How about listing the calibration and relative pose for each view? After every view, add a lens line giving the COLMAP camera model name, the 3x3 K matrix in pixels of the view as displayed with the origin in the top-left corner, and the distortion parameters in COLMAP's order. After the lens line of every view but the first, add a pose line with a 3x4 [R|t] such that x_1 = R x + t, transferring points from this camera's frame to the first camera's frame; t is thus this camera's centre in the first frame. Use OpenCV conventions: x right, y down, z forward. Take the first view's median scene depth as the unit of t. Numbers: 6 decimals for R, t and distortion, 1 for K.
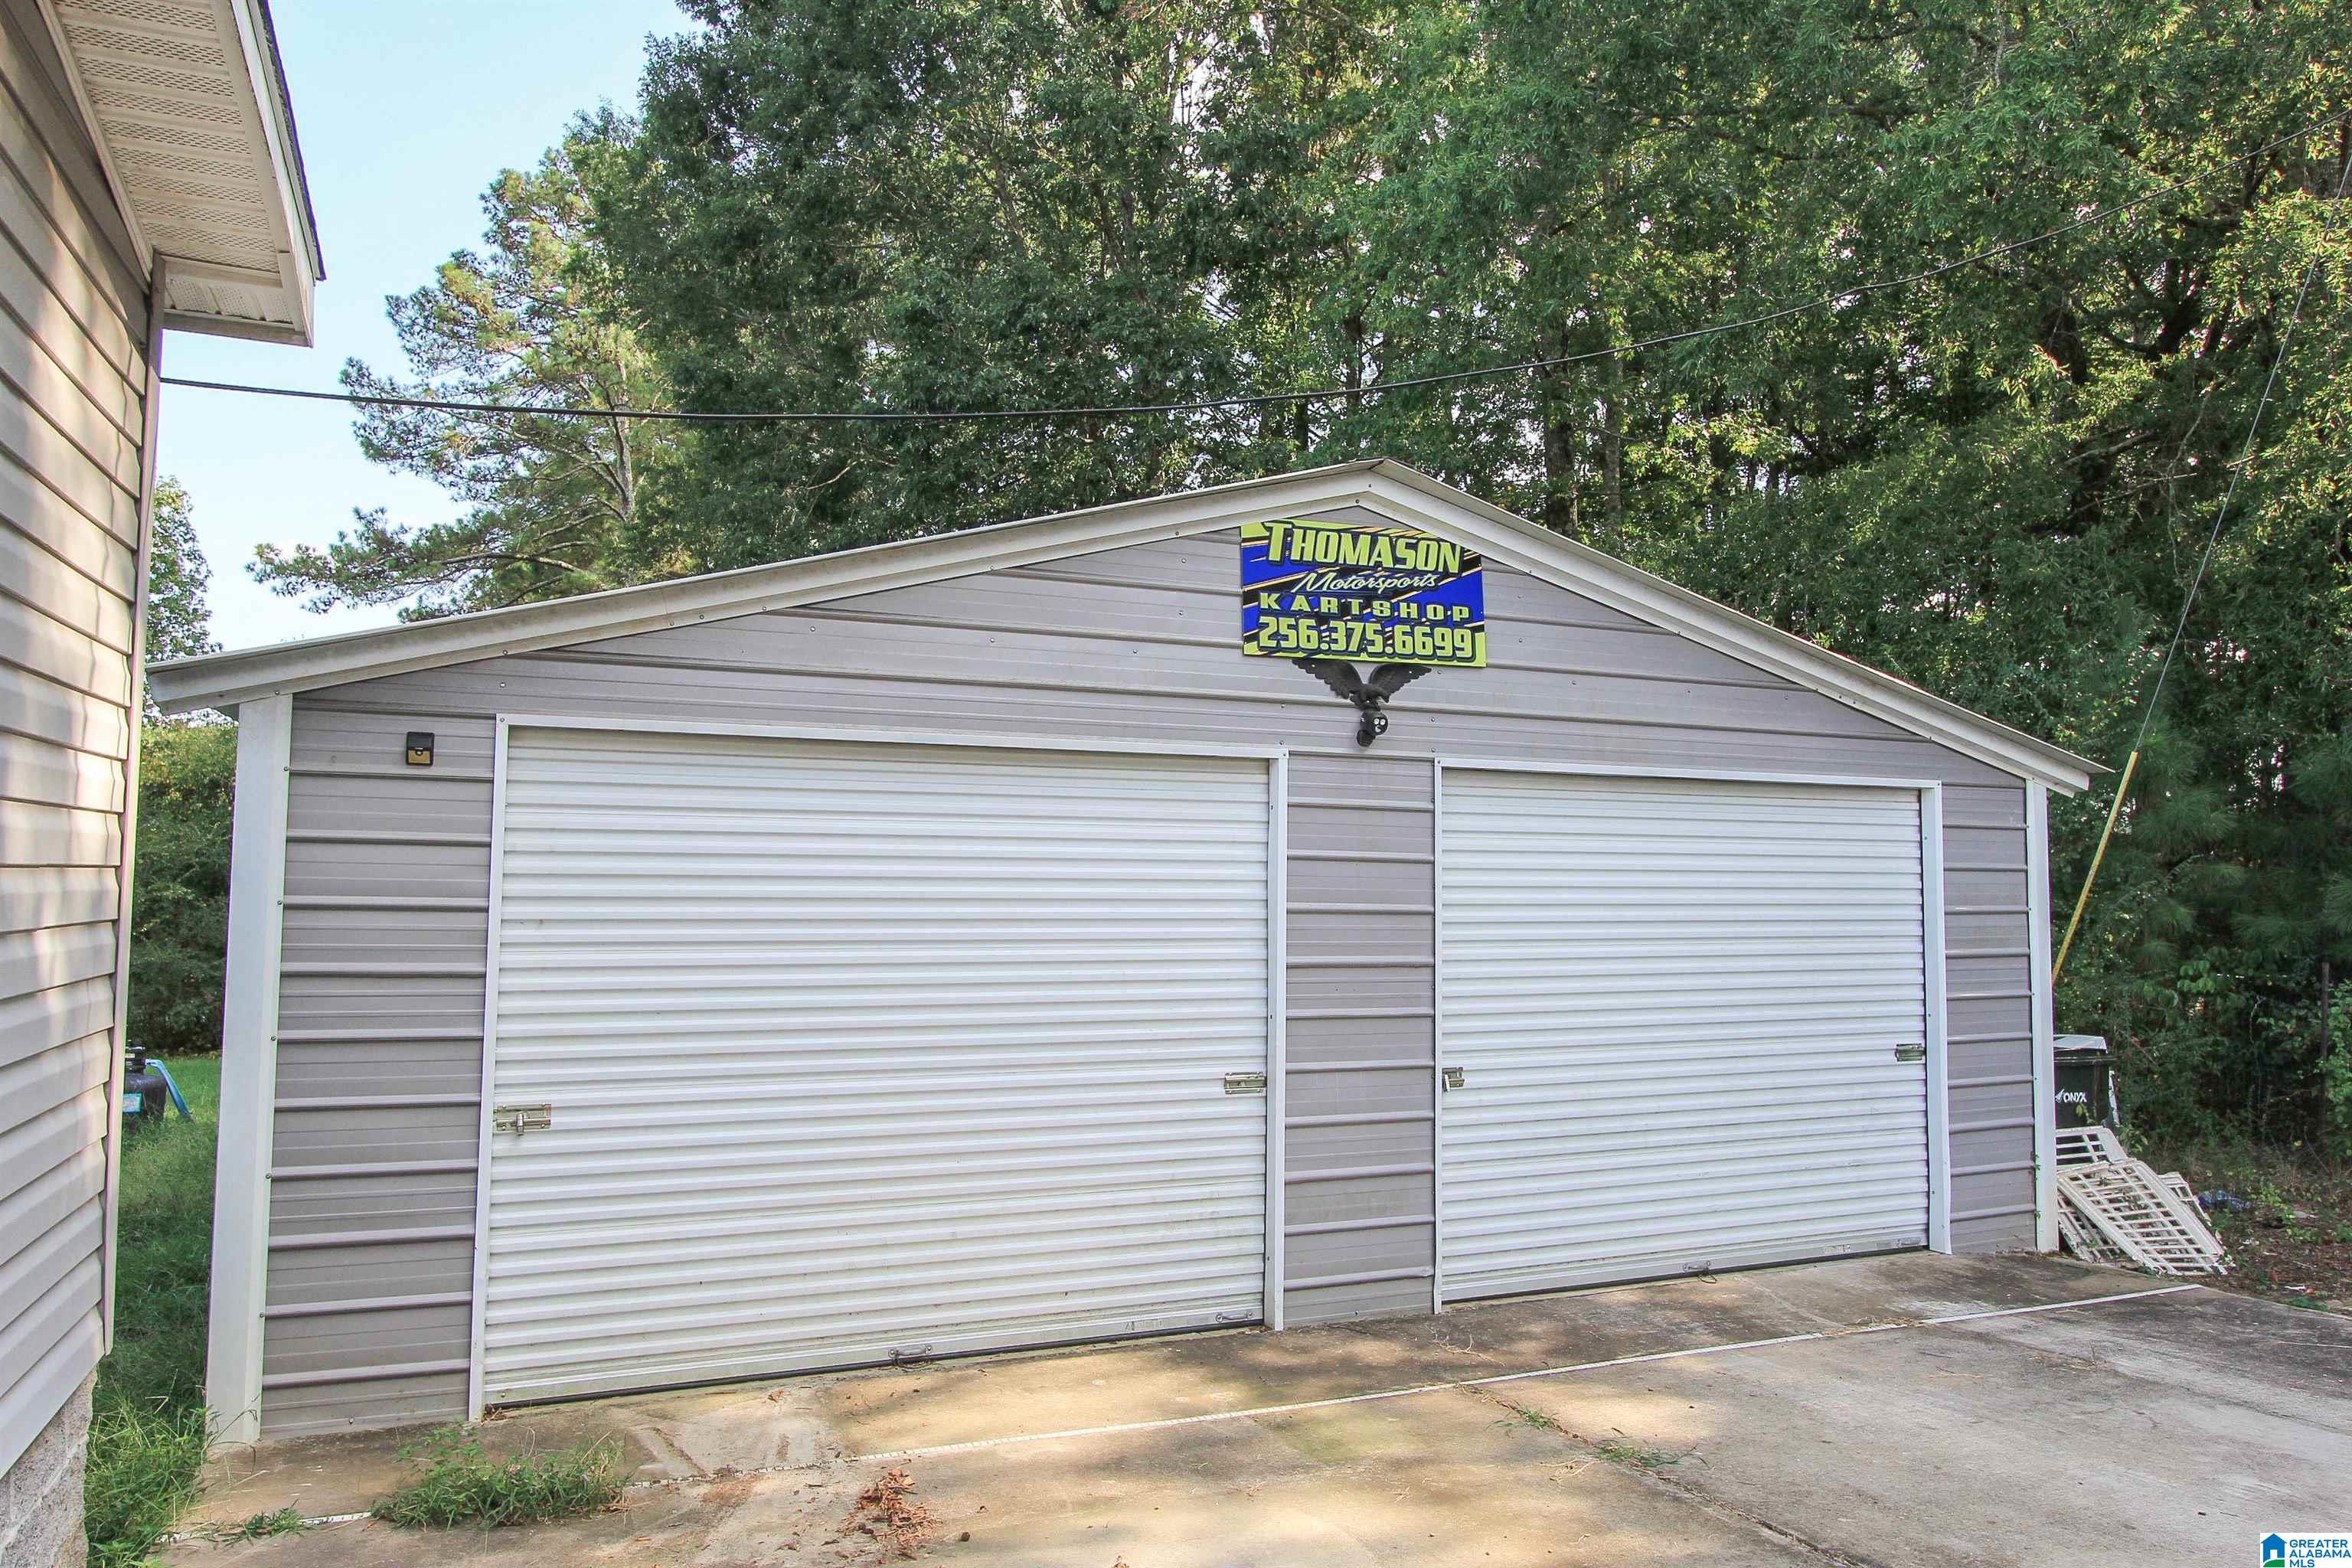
lens RADIAL K [[1523.1, 0, 1176.0], [0, 1523.1, 784.0], [0, 0, 1]] dist [-0.029082, 0.026201]
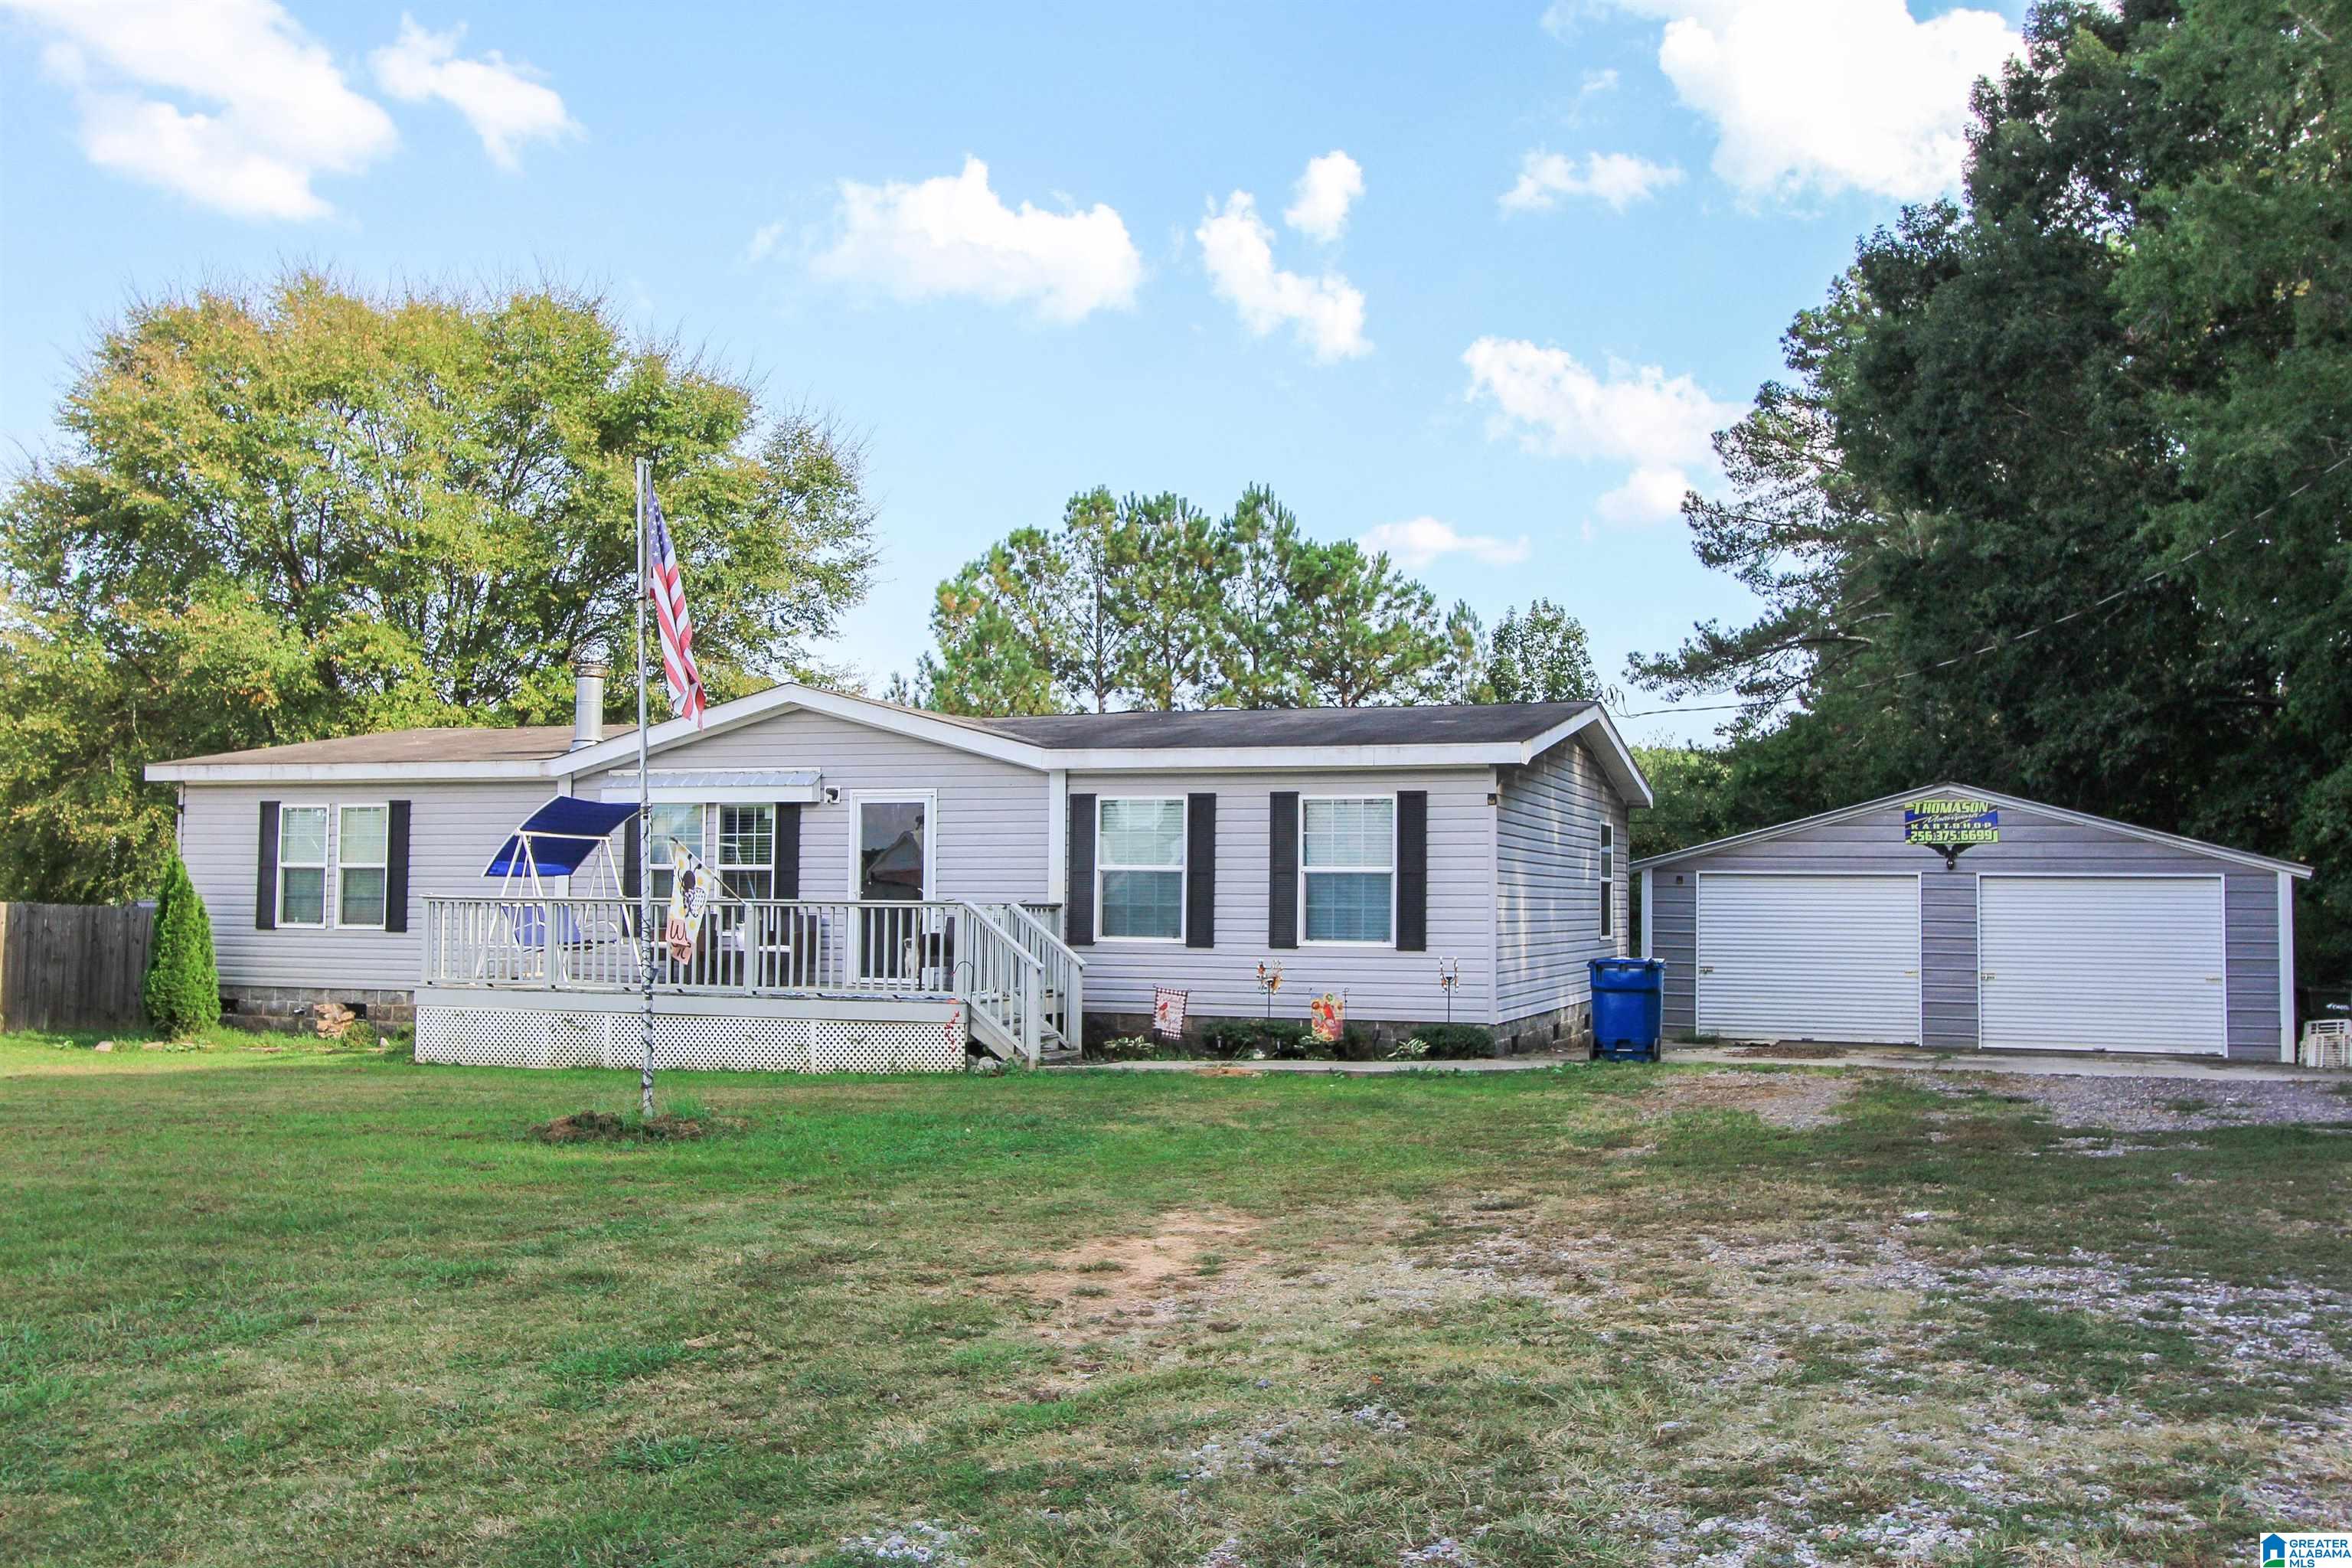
lens RADIAL K [[2225.6, 0, 1176.0], [0, 2225.6, 784.0], [0, 0, 1]] dist [0.029911, 0.000480]
pose [[0.733550, -0.038207, -0.678561, 2.100890], [0.040872, 0.999091, -0.012070, -0.213069], [0.678406, -0.018880, 0.734445, -3.510486]]
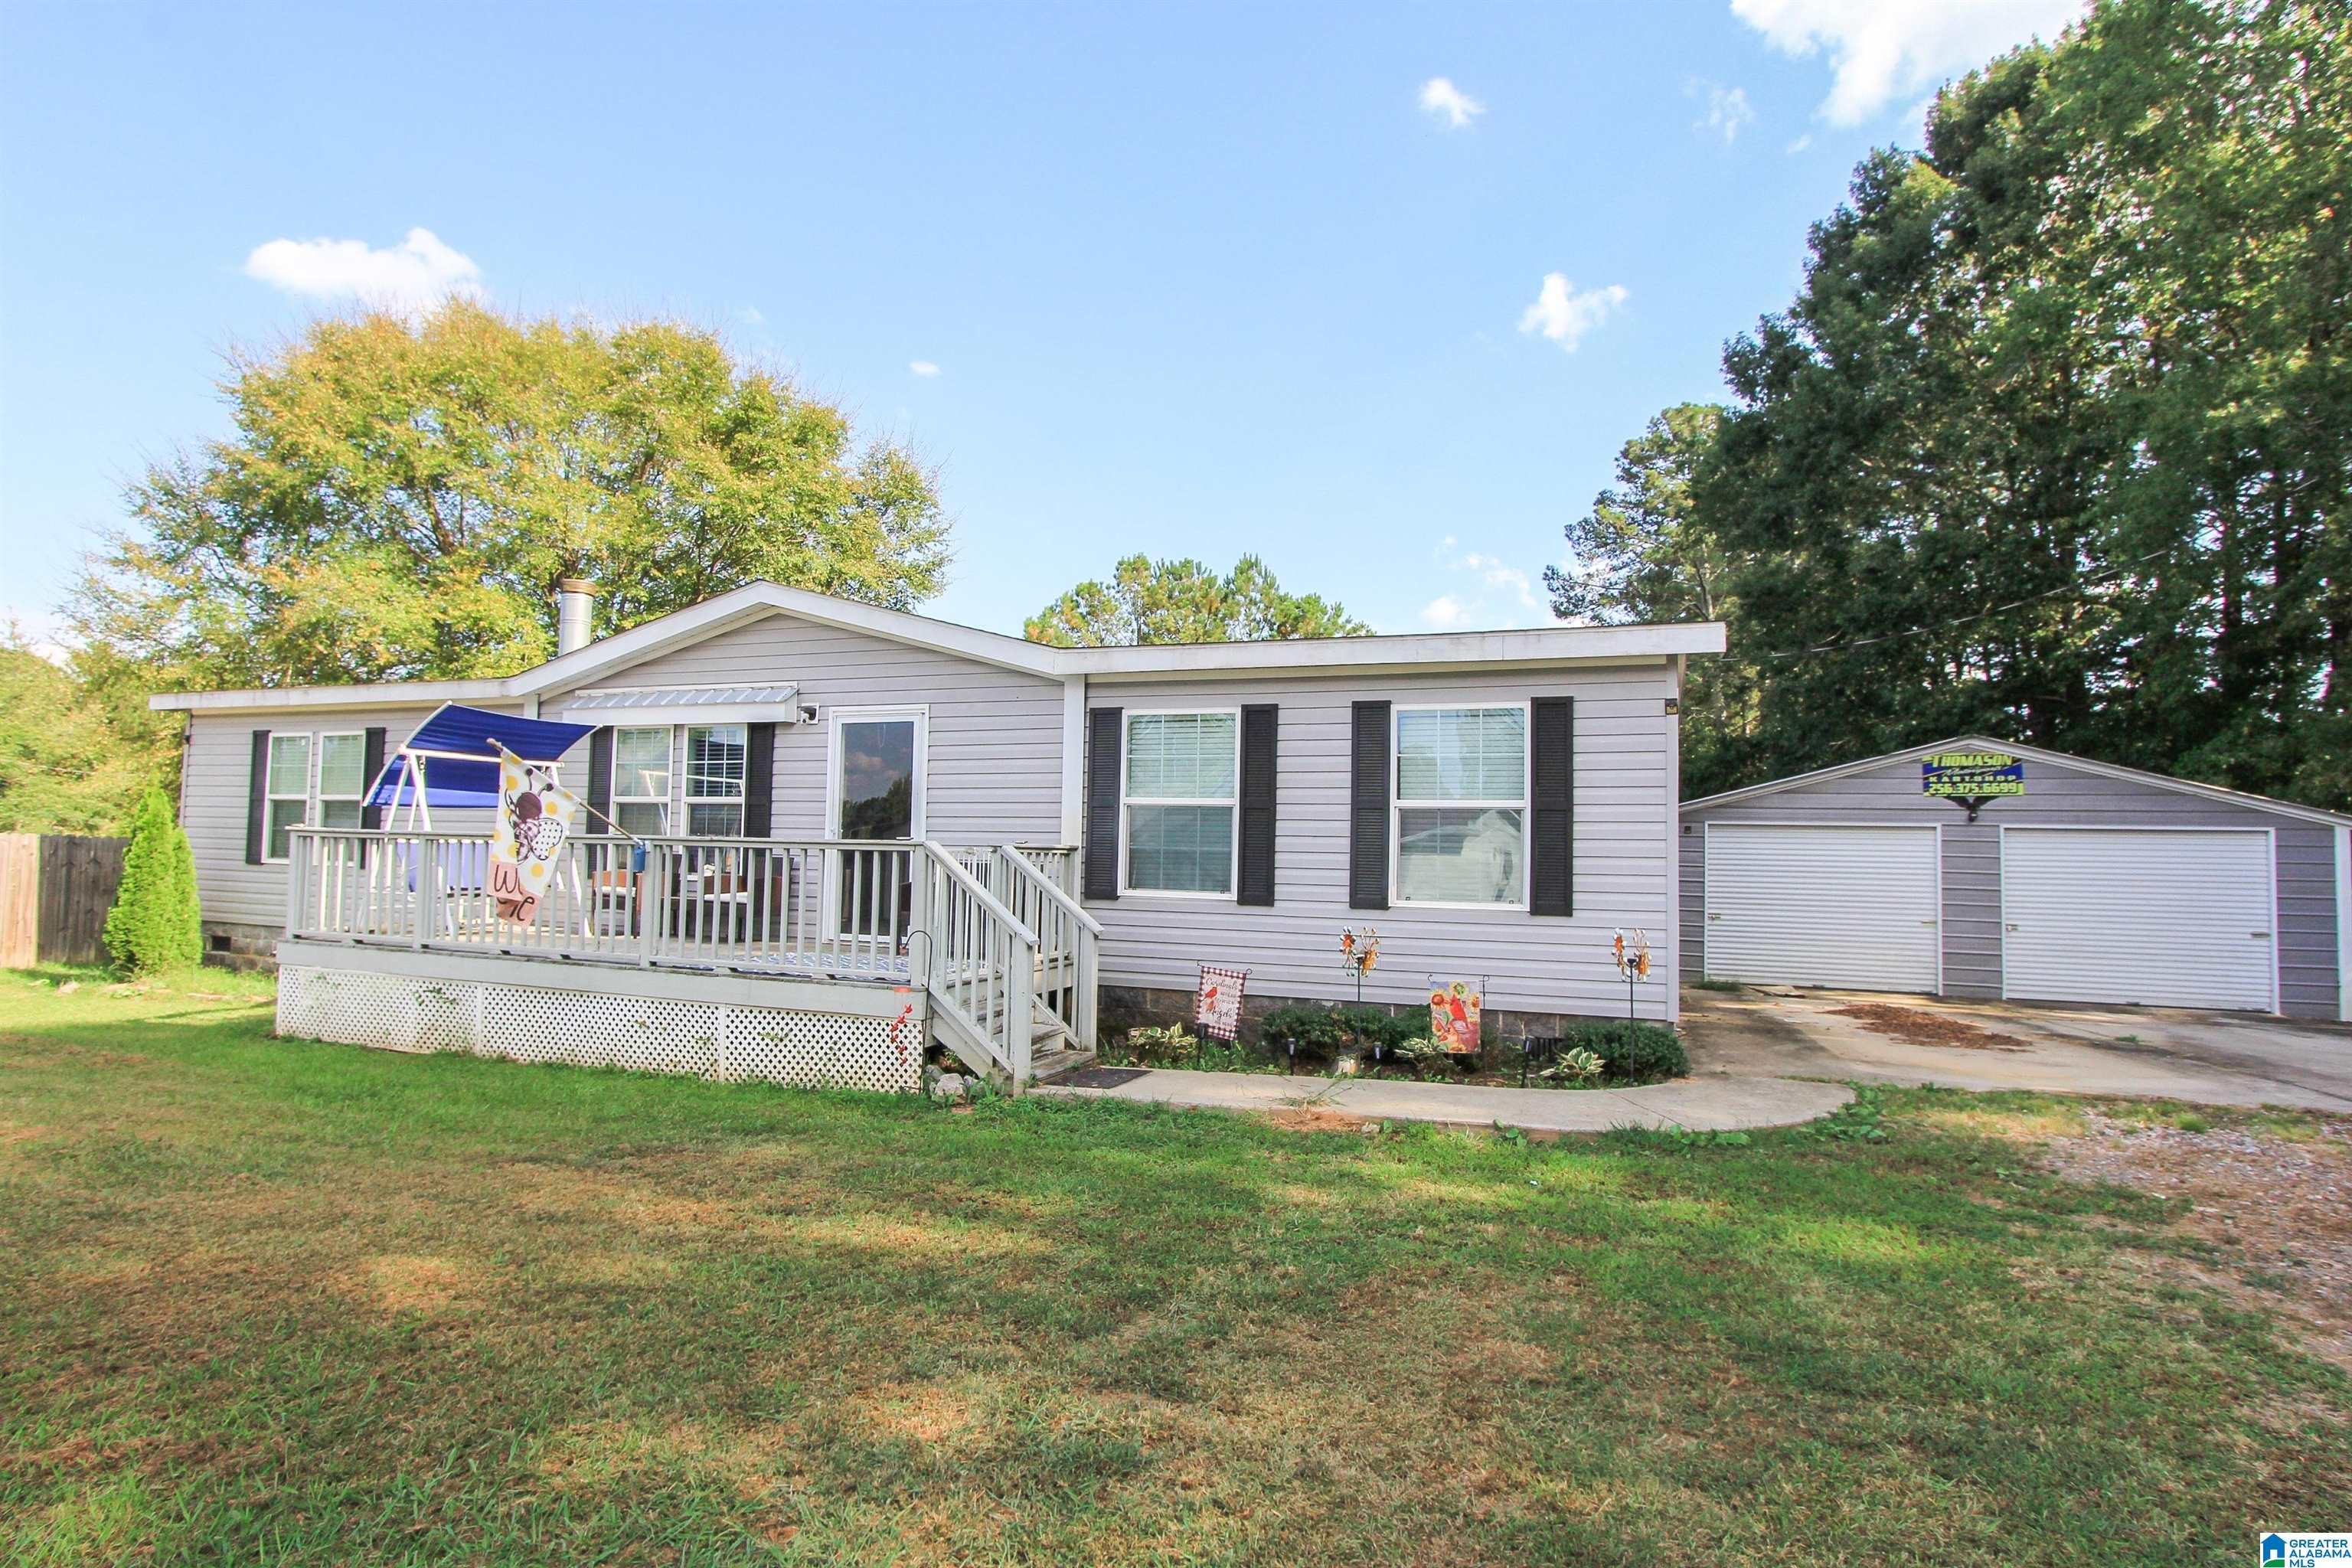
lens RADIAL K [[1238.0, 0, 1176.0], [0, 1238.0, 784.0], [0, 0, 1]] dist [-0.004110, 0.001414]
pose [[0.730274, -0.029530, -0.682516, 0.678385], [0.030848, 0.999472, -0.010237, -0.129864], [0.682458, -0.013579, 0.730799, -2.053910]]
